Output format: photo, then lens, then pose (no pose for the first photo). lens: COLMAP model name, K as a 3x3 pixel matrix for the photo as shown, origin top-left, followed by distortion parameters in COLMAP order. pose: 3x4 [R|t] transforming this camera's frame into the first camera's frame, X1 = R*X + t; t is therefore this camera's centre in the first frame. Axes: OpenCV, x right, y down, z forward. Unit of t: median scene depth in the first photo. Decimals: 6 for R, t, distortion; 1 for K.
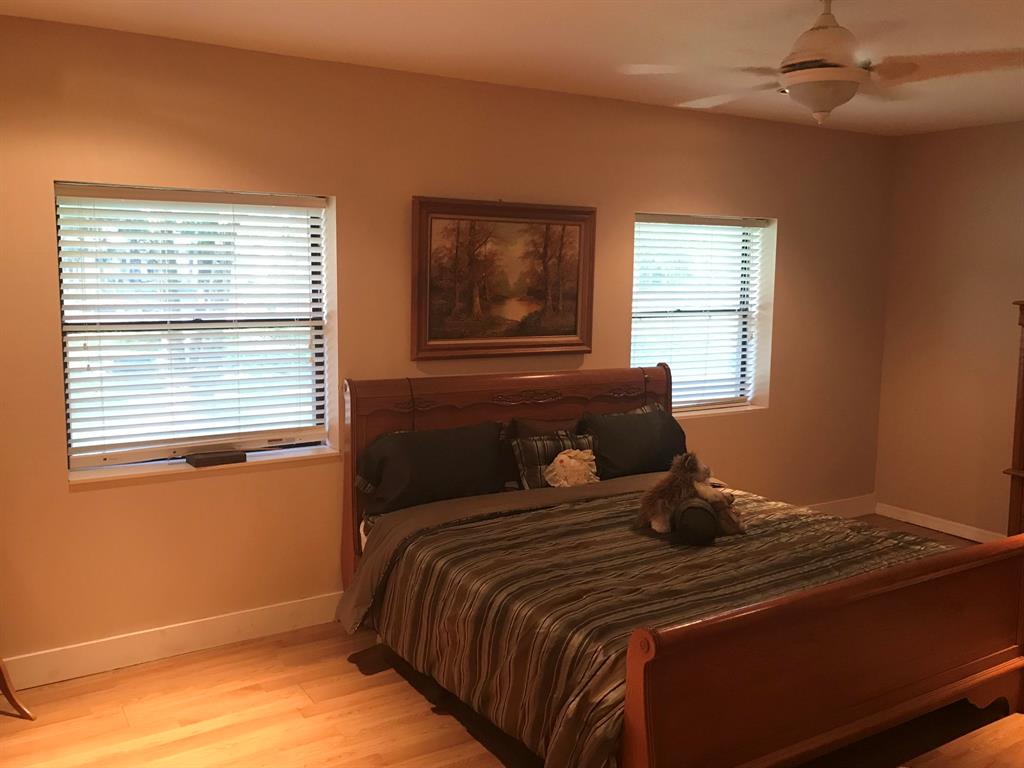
lens RADIAL K [[897.5, 0, 513.3], [0, 897.5, 388.2], [0, 0, 1]] dist [0.069511, -0.036817]
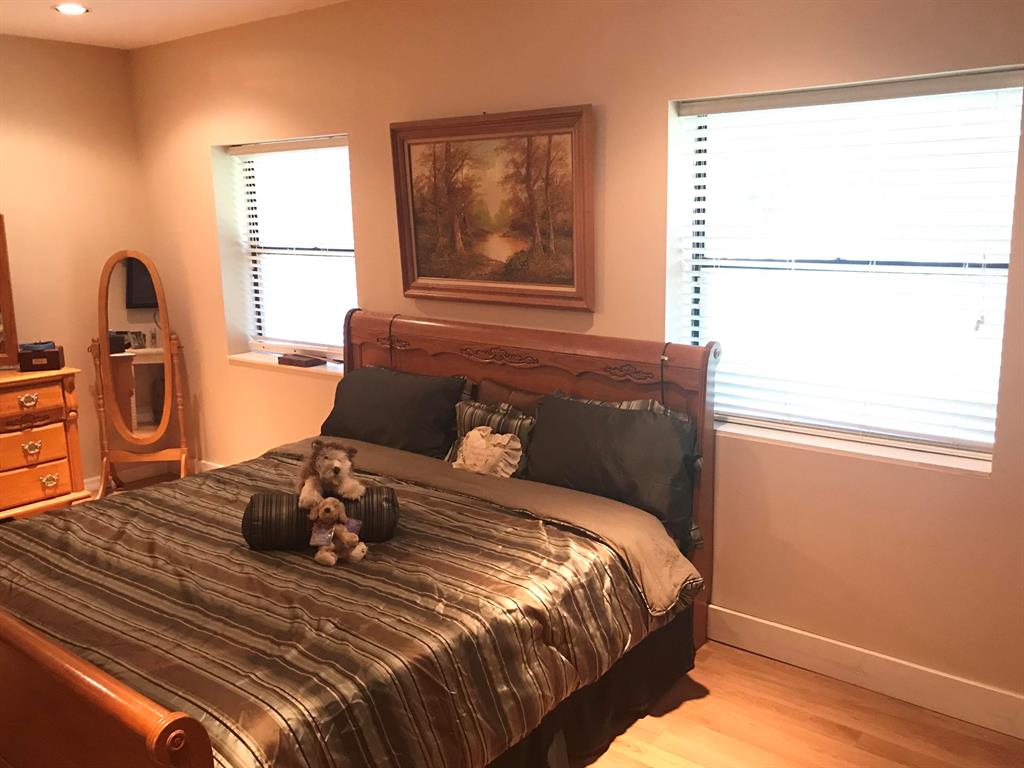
lens RADIAL K [[897.5, 0, 513.7], [0, 897.5, 378.3], [0, 0, 1]] dist [0.069511, -0.036817]
pose [[0.331344, 0.153459, -0.930947, 0.794801], [-0.110576, 0.986201, 0.123211, -0.073360], [0.937008, 0.062115, 0.343740, 0.747951]]
